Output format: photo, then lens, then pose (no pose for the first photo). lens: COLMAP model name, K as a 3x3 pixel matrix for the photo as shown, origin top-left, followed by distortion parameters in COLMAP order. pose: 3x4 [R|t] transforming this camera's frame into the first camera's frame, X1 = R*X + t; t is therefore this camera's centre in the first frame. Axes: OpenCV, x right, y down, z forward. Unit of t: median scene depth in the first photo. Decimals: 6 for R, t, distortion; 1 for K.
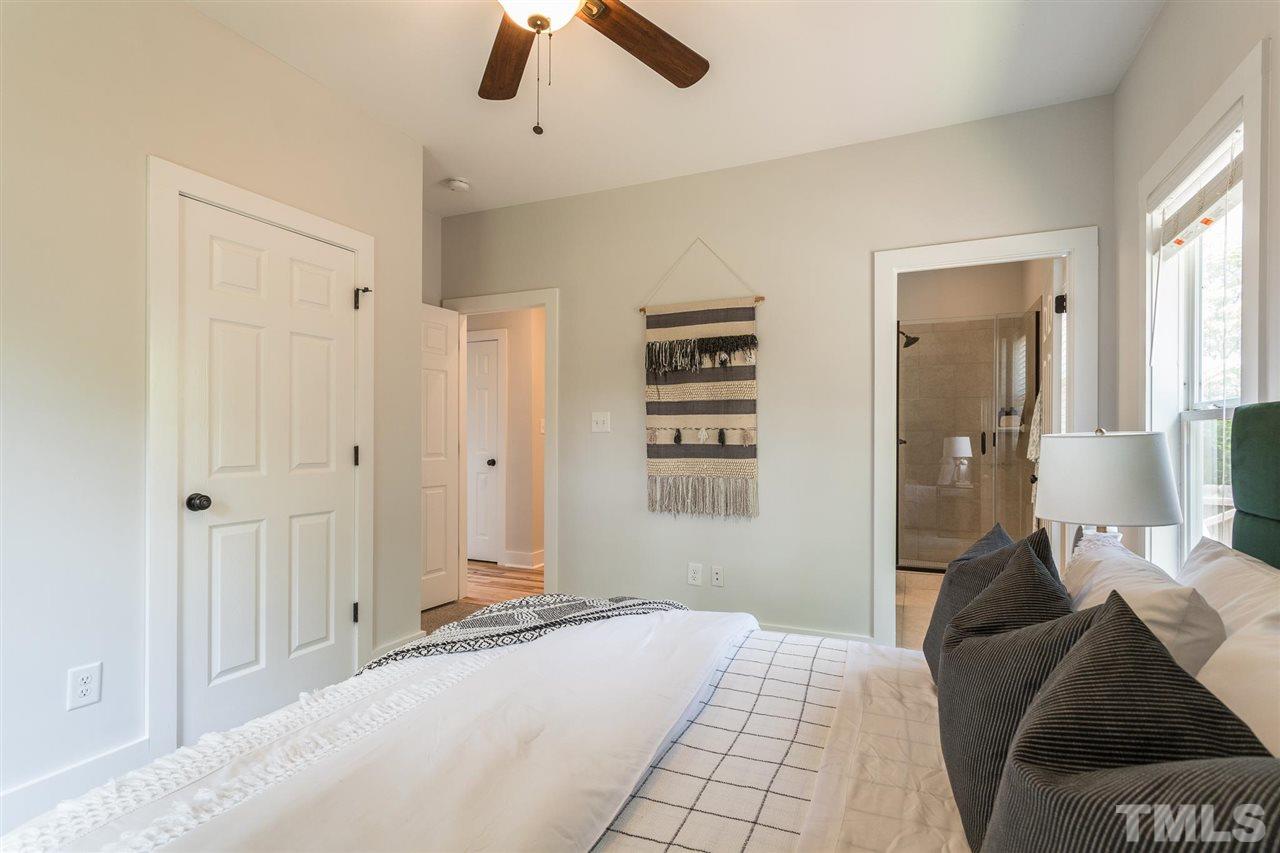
lens RADIAL K [[609.7, 0, 638.5], [0, 609.7, 427.7], [0, 0, 1]] dist [0.003773, 0.000529]
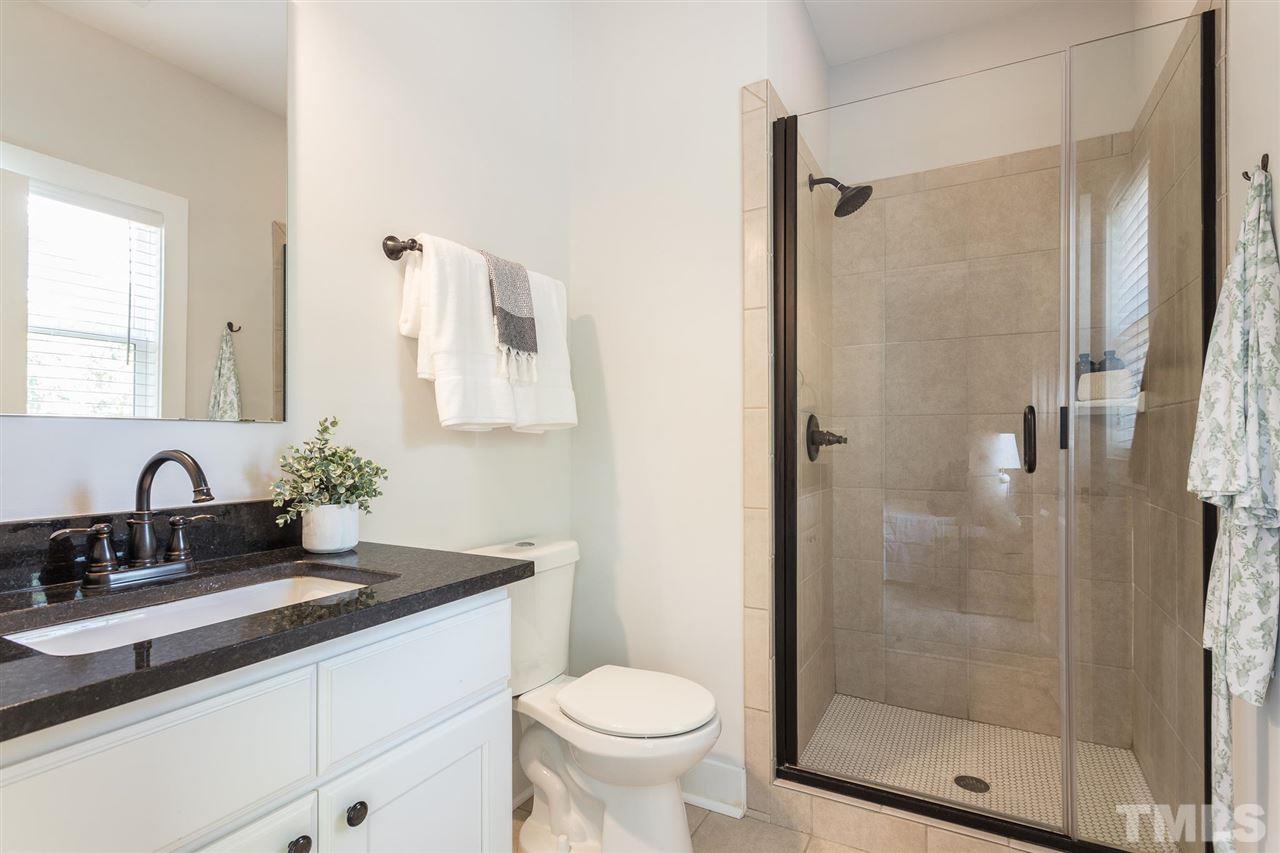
lens RADIAL K [[609.7, 0, 638.5], [0, 609.7, 427.7], [0, 0, 1]] dist [0.003773, 0.000529]
pose [[0.997152, -0.002125, -0.075394, 0.324304], [0.001701, 0.999982, -0.005688, 0.017841], [0.075404, 0.005544, 0.997138, 0.560314]]
